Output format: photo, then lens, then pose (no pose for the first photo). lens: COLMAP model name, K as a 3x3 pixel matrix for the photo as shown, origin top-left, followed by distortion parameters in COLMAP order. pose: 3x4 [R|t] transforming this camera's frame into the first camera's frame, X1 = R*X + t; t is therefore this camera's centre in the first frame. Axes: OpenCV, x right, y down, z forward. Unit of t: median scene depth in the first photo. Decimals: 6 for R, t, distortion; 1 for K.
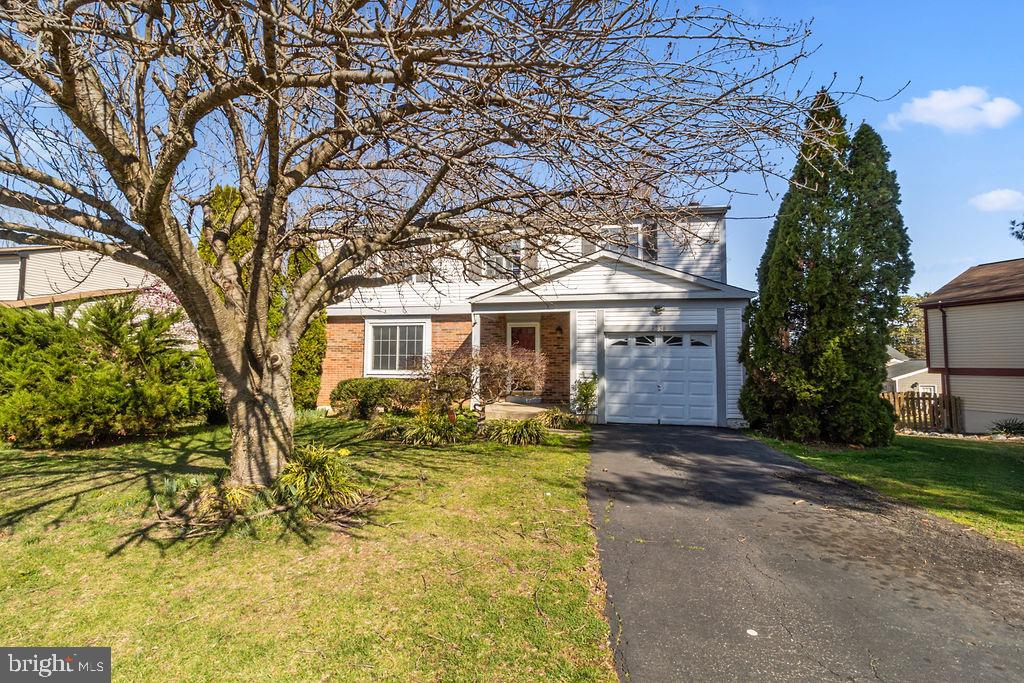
lens RADIAL K [[460.4, 0, 509.8], [0, 460.4, 324.3], [0, 0, 1]] dist [0.002998, 0.000415]
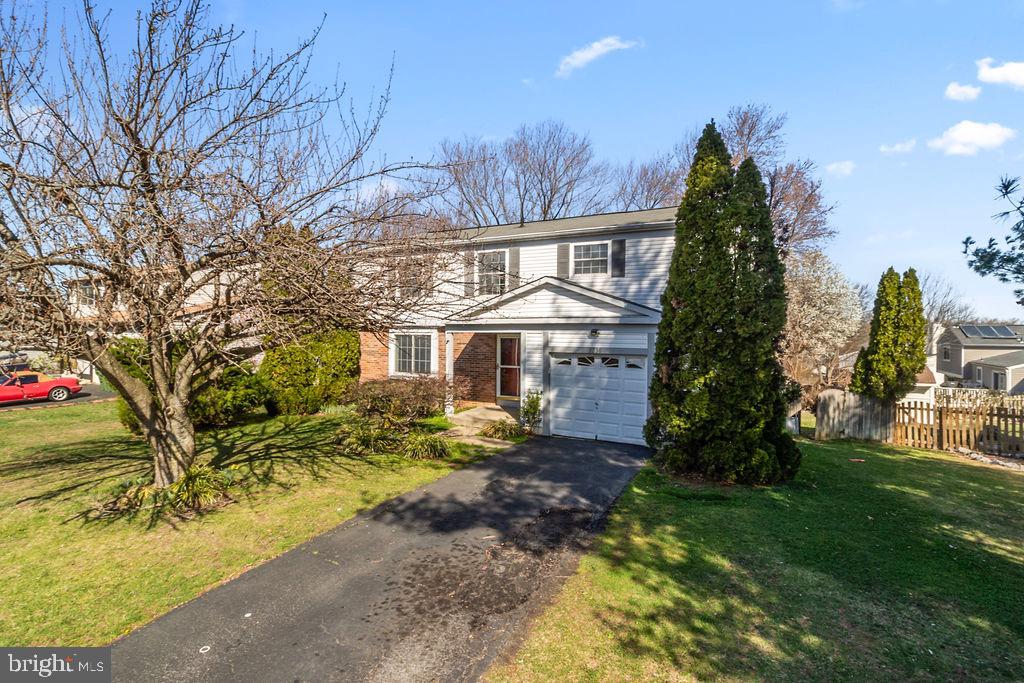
lens RADIAL K [[471.7, 0, 512.5], [0, 471.7, 329.7], [0, 0, 1]] dist [0.003792, 0.001058]
pose [[0.959171, -0.000586, -0.282827, 0.463500], [0.021839, 0.997166, 0.071998, -0.125339], [0.281983, -0.075235, 0.956465, -0.088449]]
